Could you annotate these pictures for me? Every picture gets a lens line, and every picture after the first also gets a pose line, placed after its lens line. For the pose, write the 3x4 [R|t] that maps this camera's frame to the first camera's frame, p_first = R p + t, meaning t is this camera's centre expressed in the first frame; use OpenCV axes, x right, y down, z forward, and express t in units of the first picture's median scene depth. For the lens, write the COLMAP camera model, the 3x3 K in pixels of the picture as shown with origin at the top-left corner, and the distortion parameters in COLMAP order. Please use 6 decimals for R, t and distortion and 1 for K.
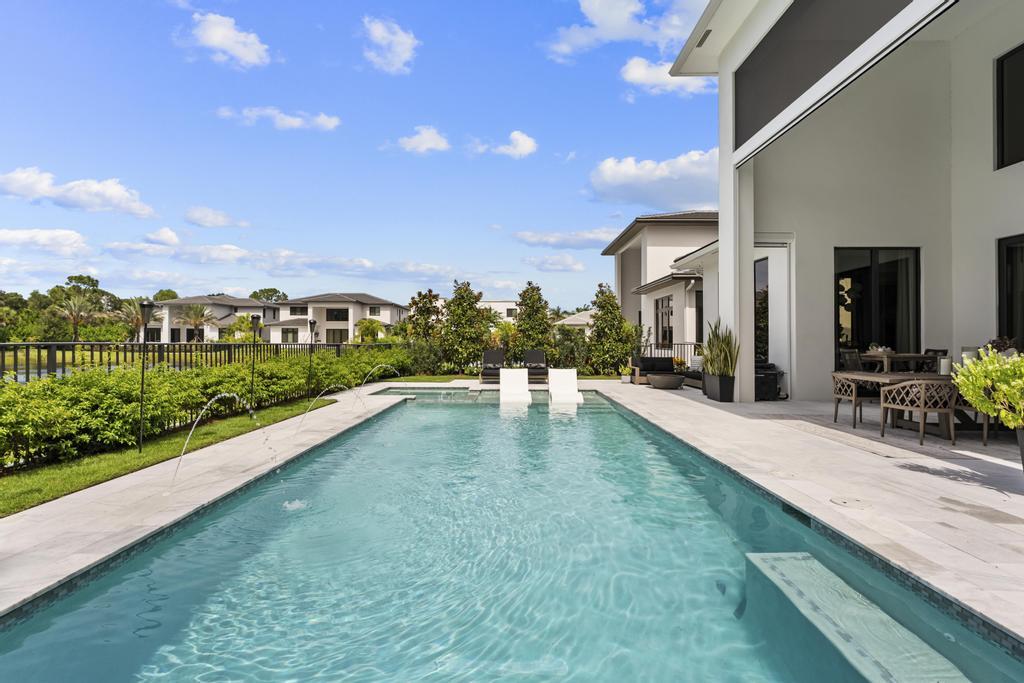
lens RADIAL K [[488.9, 0, 512.0], [0, 488.9, 341.5], [0, 0, 1]] dist [-0.002857, 0.000092]
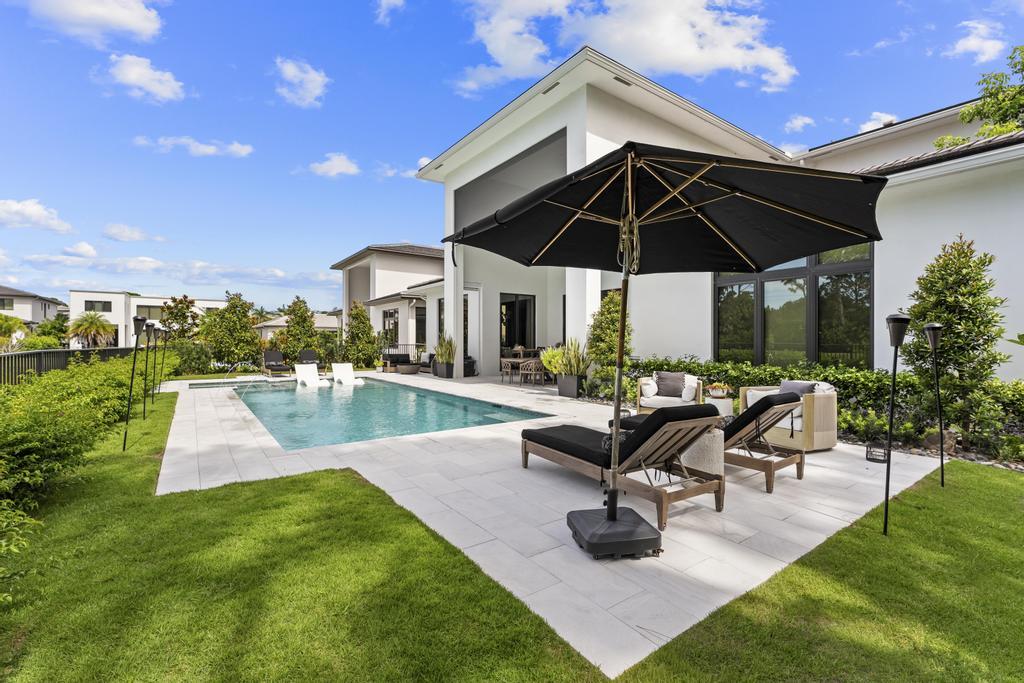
lens RADIAL K [[442.6, 0, 512.0], [0, 442.6, 341.5], [0, 0, 1]] dist [0.000223, 0.000052]
pose [[0.809002, -0.003303, 0.587797, -0.217623], [0.002648, 0.999995, 0.001974, -0.007334], [-0.587800, -0.000041, 0.809006, -0.289963]]
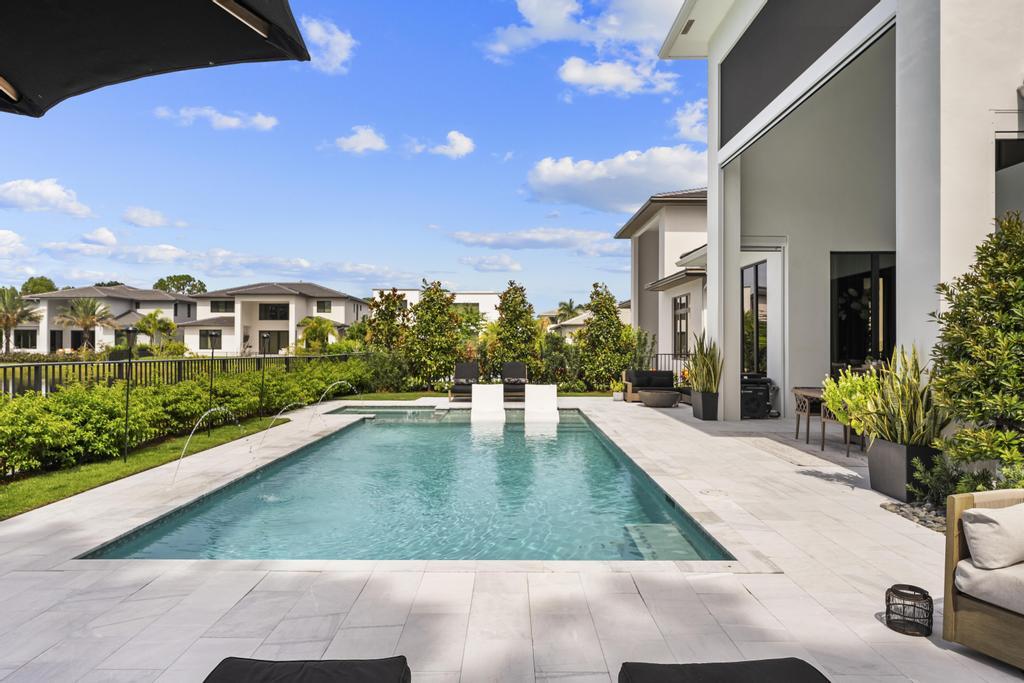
lens RADIAL K [[672.9, 0, 517.6], [0, 672.9, 336.6], [0, 0, 1]] dist [0.000228, 0.000869]
pose [[0.999965, -0.002137, 0.008040, 0.043797], [0.002241, 0.999915, -0.012853, -0.013635], [-0.008012, 0.012871, 0.999885, -0.191993]]
